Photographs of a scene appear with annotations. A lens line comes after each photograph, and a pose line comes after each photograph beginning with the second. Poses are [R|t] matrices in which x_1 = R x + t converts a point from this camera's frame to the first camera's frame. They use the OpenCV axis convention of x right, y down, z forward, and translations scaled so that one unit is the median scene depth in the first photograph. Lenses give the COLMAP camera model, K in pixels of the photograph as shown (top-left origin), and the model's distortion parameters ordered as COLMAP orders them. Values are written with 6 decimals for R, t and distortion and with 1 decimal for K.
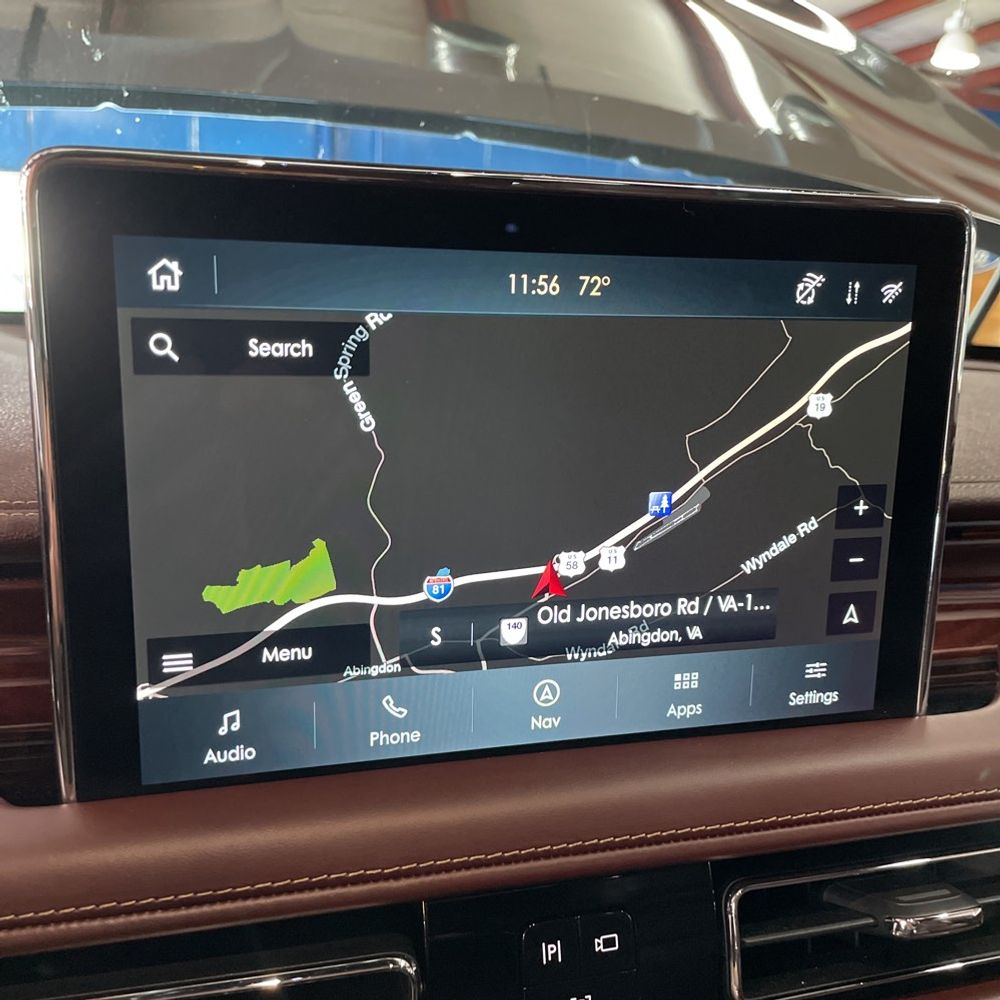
lens RADIAL K [[1162.3, 0, 500.0], [0, 1162.3, 500.0], [0, 0, 1]] dist [0.153779, -0.351480]
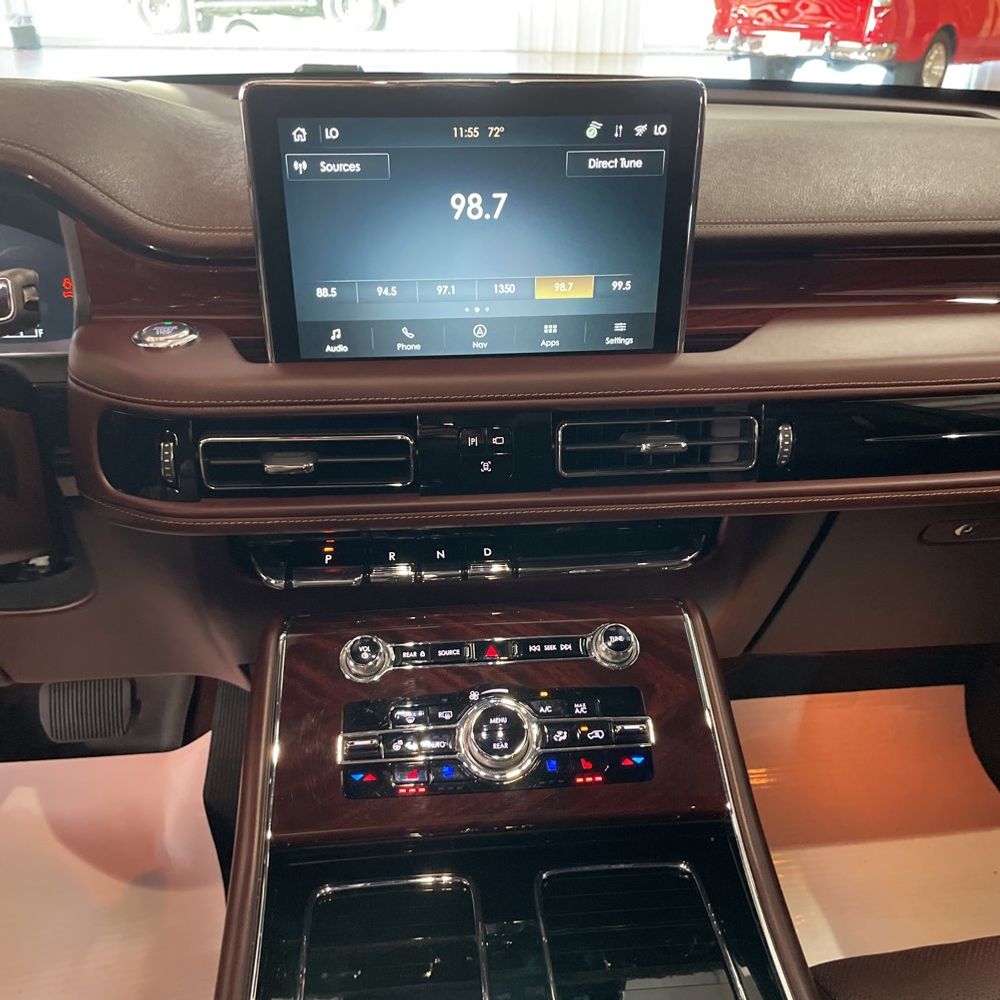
lens RADIAL K [[1162.3, 0, 500.0], [0, 1162.3, 500.0], [0, 0, 1]] dist [0.153779, -0.351480]
pose [[0.964450, 0.044566, -0.260481, 0.682523], [-0.011532, 0.991836, 0.126998, 0.211655], [0.264014, -0.119480, 0.957090, -1.138225]]
